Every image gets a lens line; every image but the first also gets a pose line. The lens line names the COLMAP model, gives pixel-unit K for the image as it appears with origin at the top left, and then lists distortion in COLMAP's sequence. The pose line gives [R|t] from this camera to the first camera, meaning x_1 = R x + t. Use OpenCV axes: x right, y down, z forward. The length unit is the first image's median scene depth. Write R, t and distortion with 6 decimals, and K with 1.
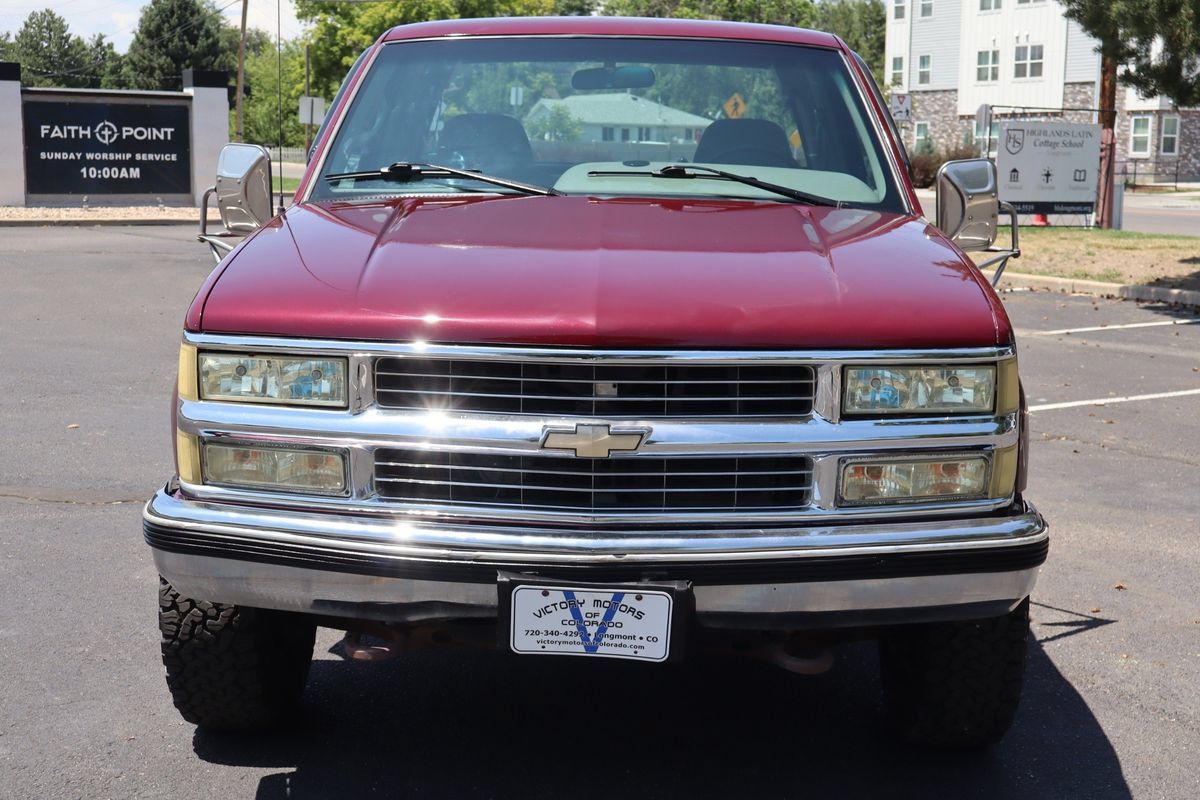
lens RADIAL K [[1578.4, 0, 602.4], [0, 1578.4, 403.9], [0, 0, 1]] dist [0.014508, 0.000000]
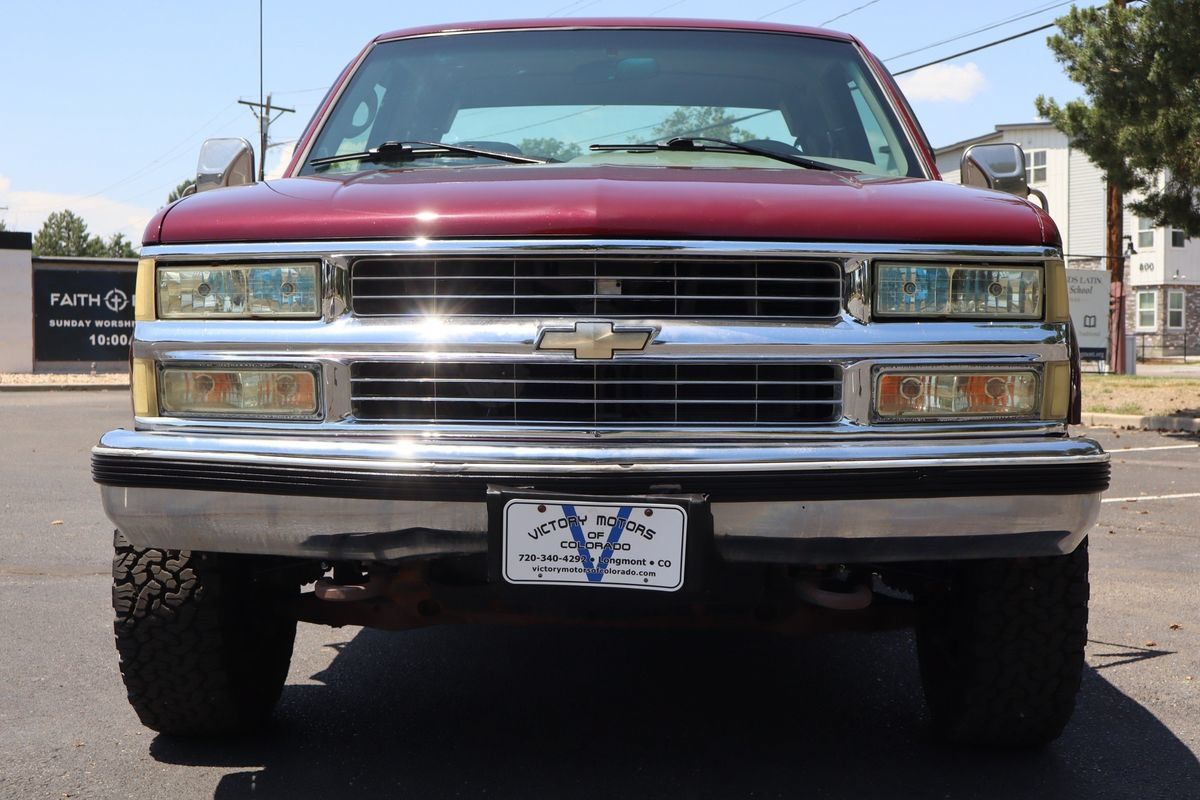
lens RADIAL K [[1588.8, 0, 604.3], [0, 1588.8, 391.4], [0, 0, 1]] dist [0.017568, 0.000000]
pose [[0.999917, -0.011896, -0.005019, 0.003443], [0.011213, 0.992816, -0.119123, 0.148331], [0.006400, 0.119057, 0.992867, 0.107333]]
